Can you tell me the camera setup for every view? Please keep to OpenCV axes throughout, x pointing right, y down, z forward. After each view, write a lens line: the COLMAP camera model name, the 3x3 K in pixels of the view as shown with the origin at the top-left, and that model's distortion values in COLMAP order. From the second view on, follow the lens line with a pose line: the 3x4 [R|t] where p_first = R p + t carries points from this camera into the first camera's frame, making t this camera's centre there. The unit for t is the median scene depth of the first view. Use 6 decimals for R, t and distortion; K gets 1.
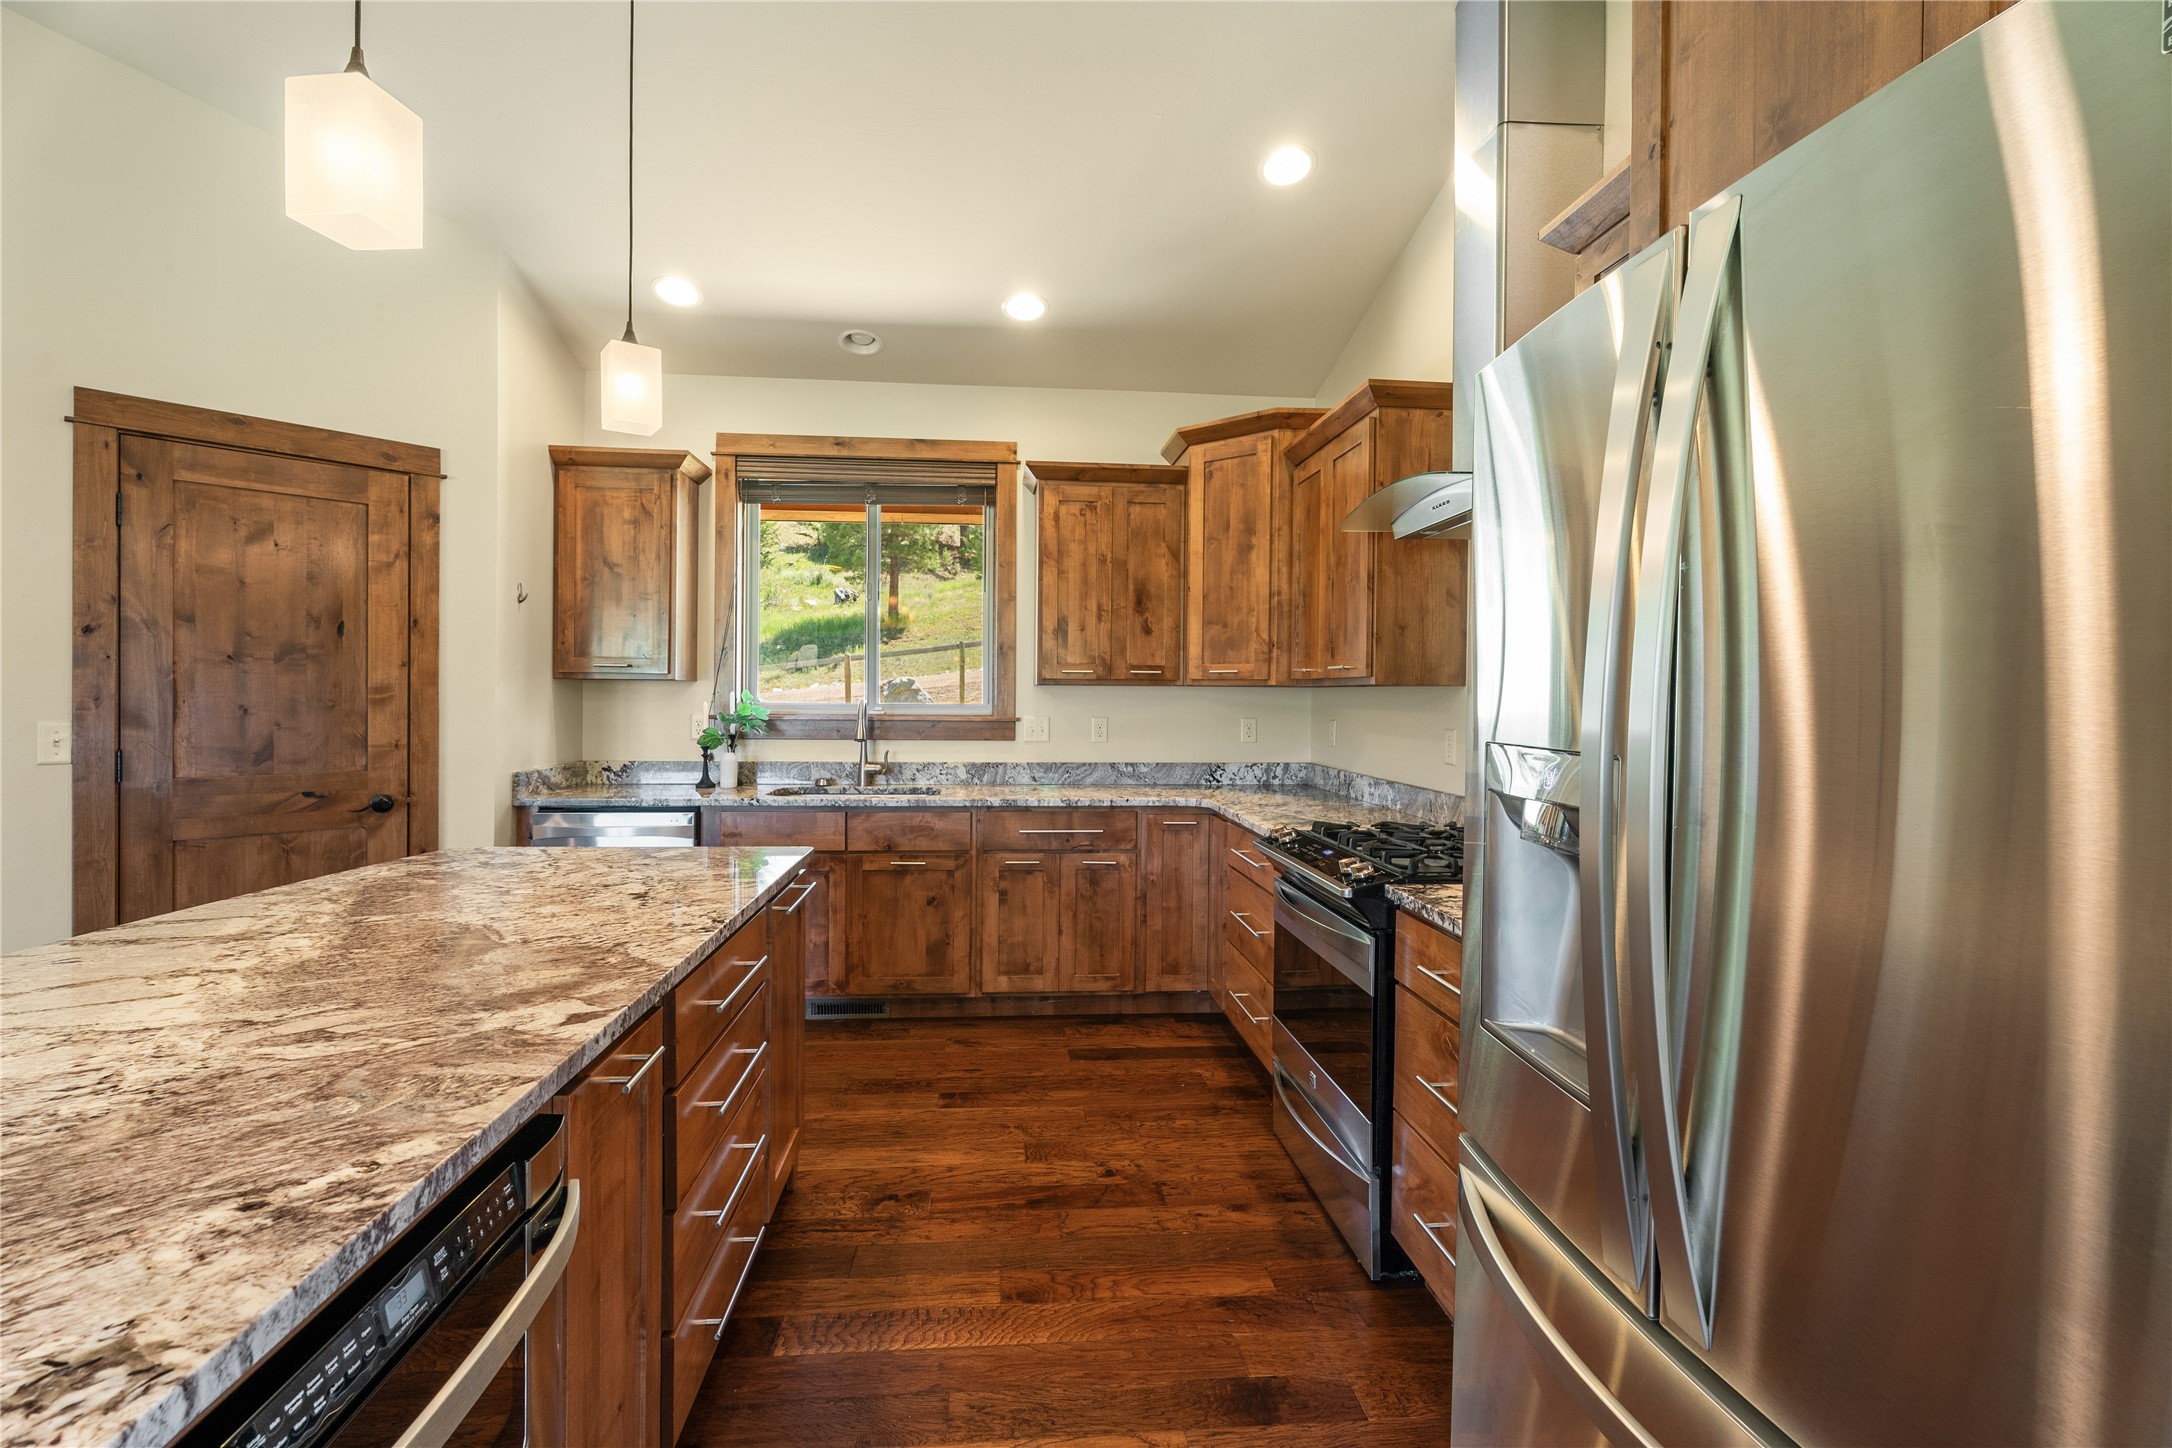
lens RADIAL K [[971.5, 0, 1095.4], [0, 971.5, 707.7], [0, 0, 1]] dist [0.002496, 0.000854]
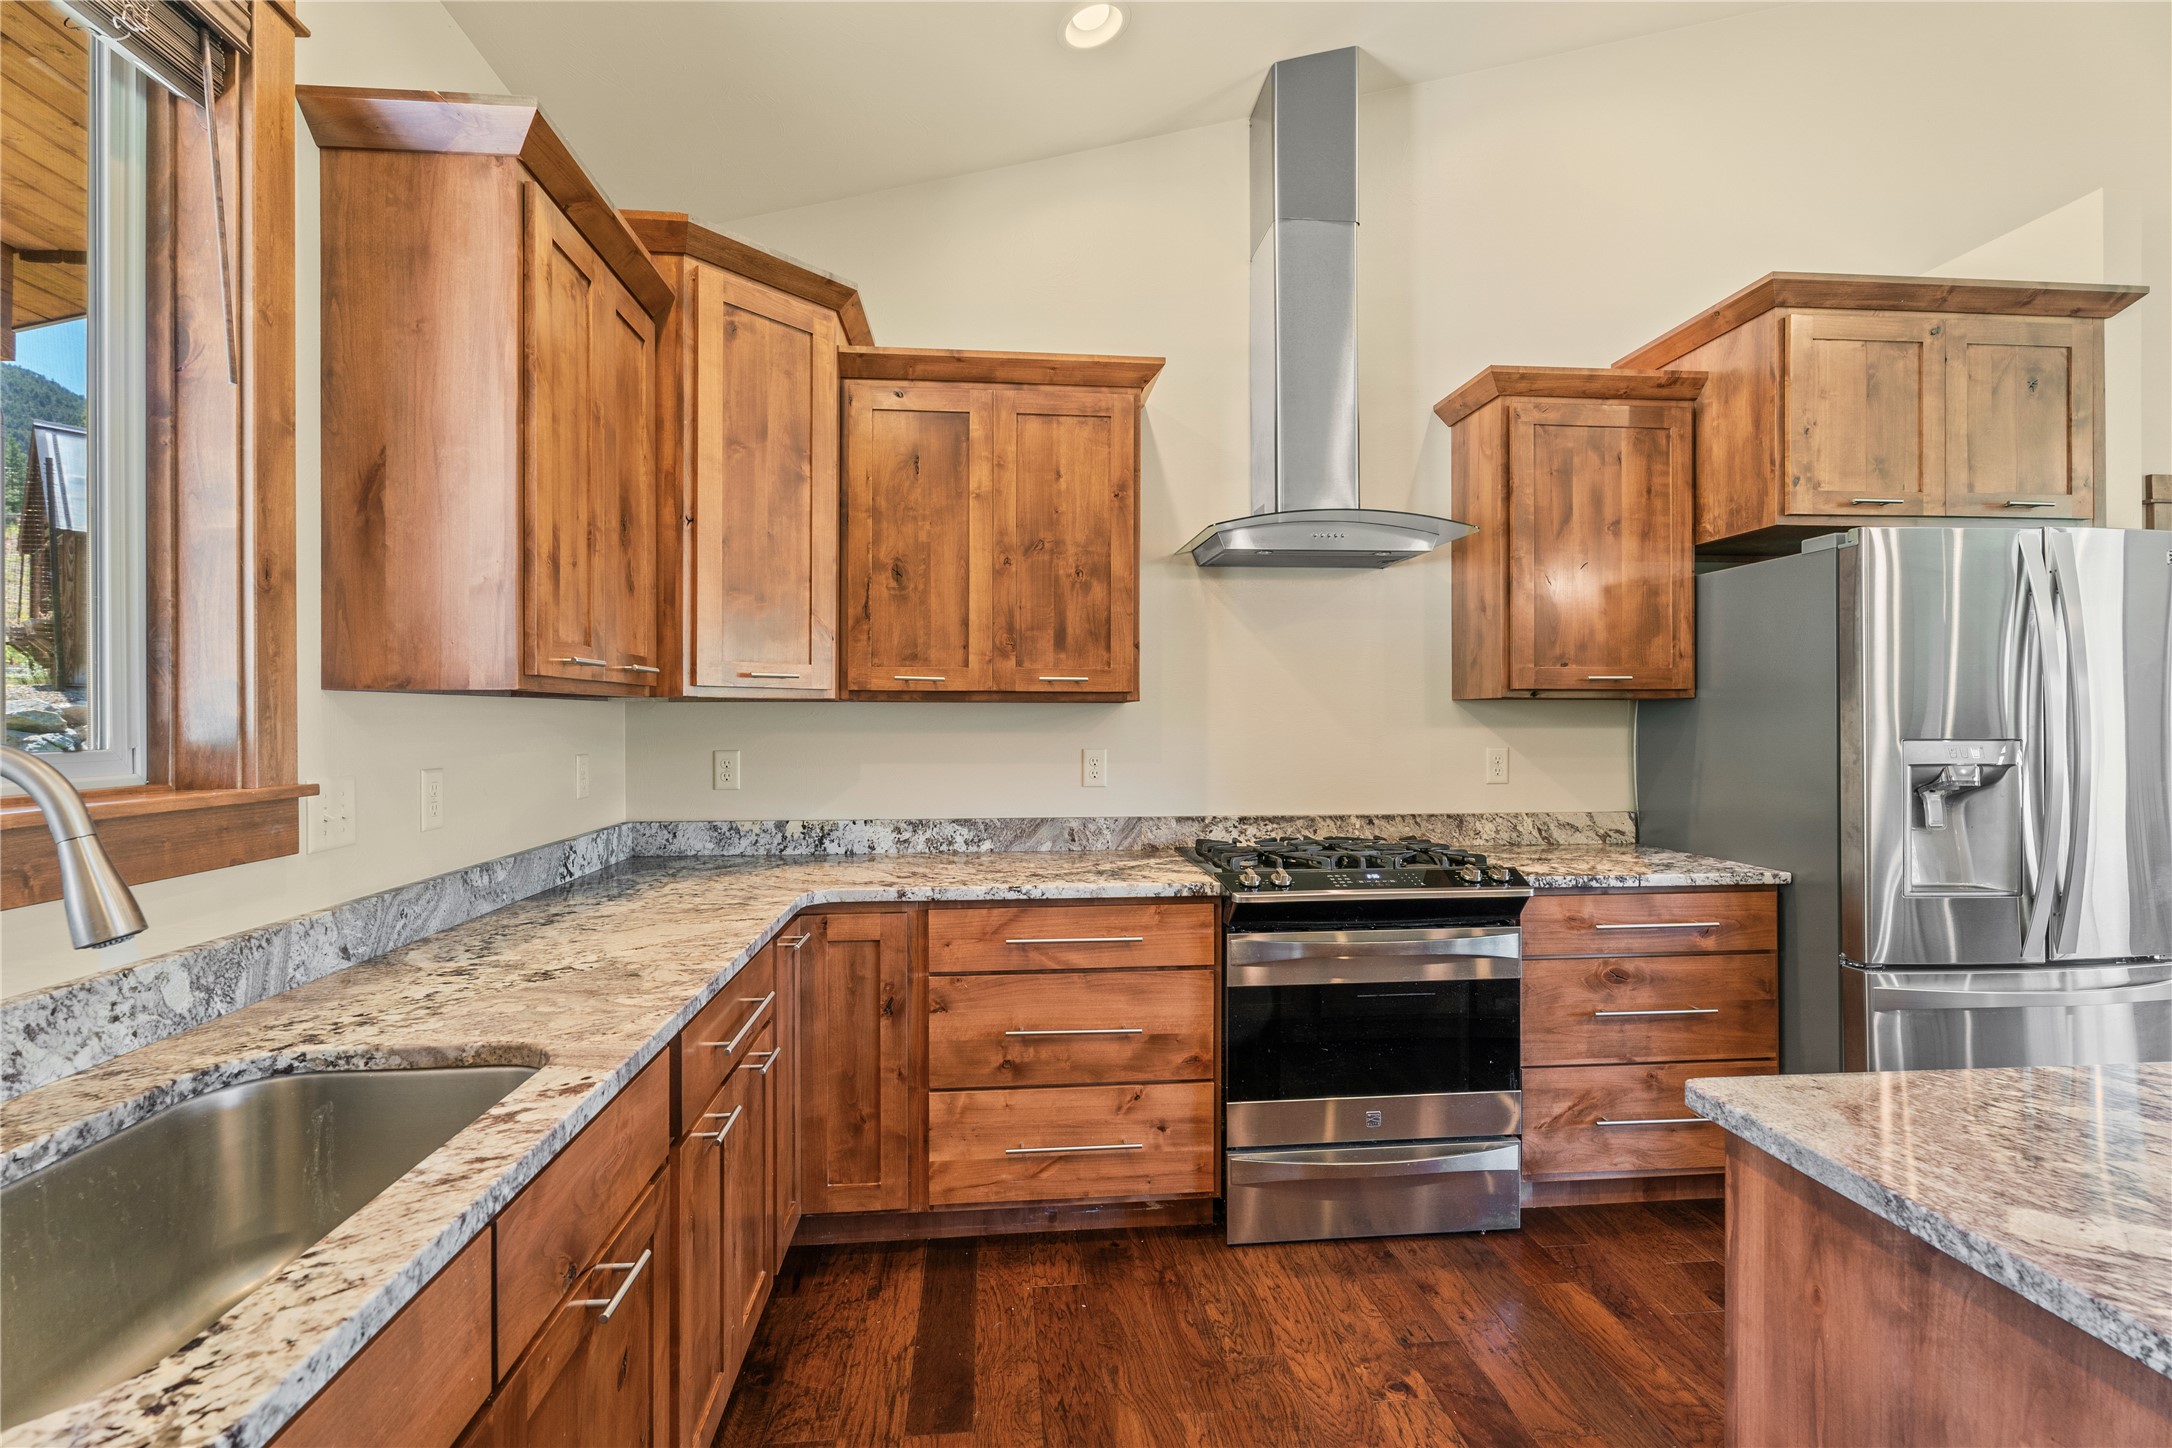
lens RADIAL K [[971.5, 0, 1080.8], [0, 971.5, 715.3], [0, 0, 1]] dist [0.002496, 0.000854]
pose [[0.013830, -0.006233, 0.999885, -0.466073], [0.014790, 0.999872, 0.006028, -0.013140], [-0.999795, 0.014705, 0.013921, 0.812043]]
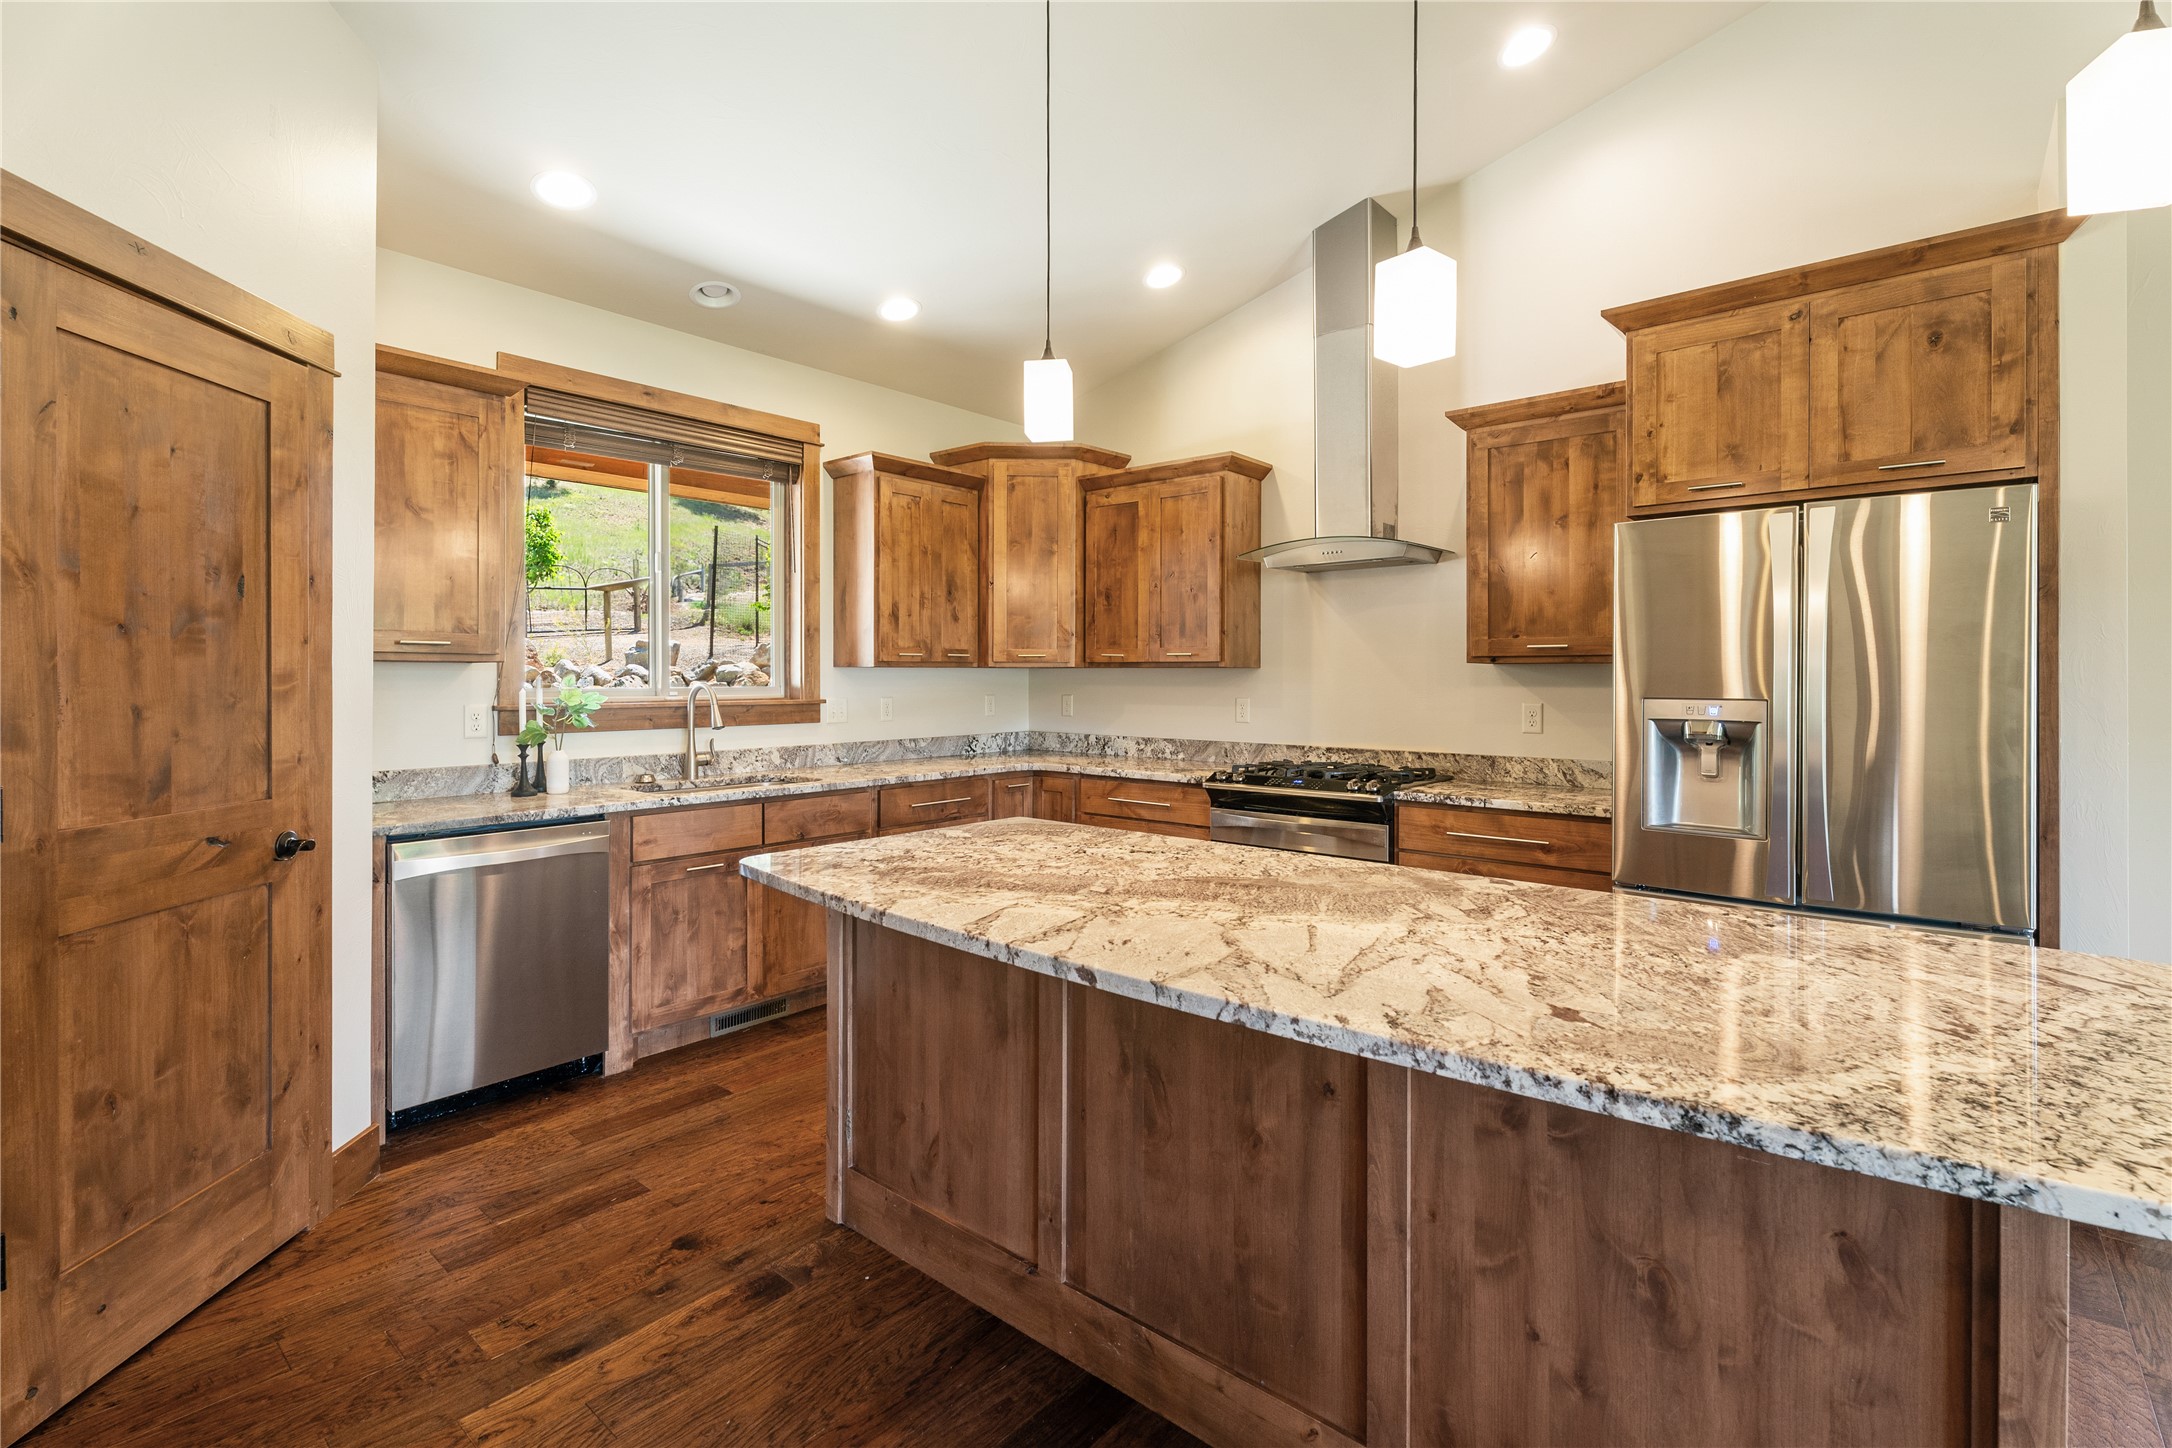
lens RADIAL K [[971.5, 0, 1089.8], [0, 971.5, 680.6], [0, 0, 1]] dist [0.002496, 0.000854]
pose [[0.719010, -0.011894, 0.694898, -0.648324], [0.015034, 0.999886, 0.001558, -0.007486], [-0.694837, 0.009327, 0.719106, 0.098767]]
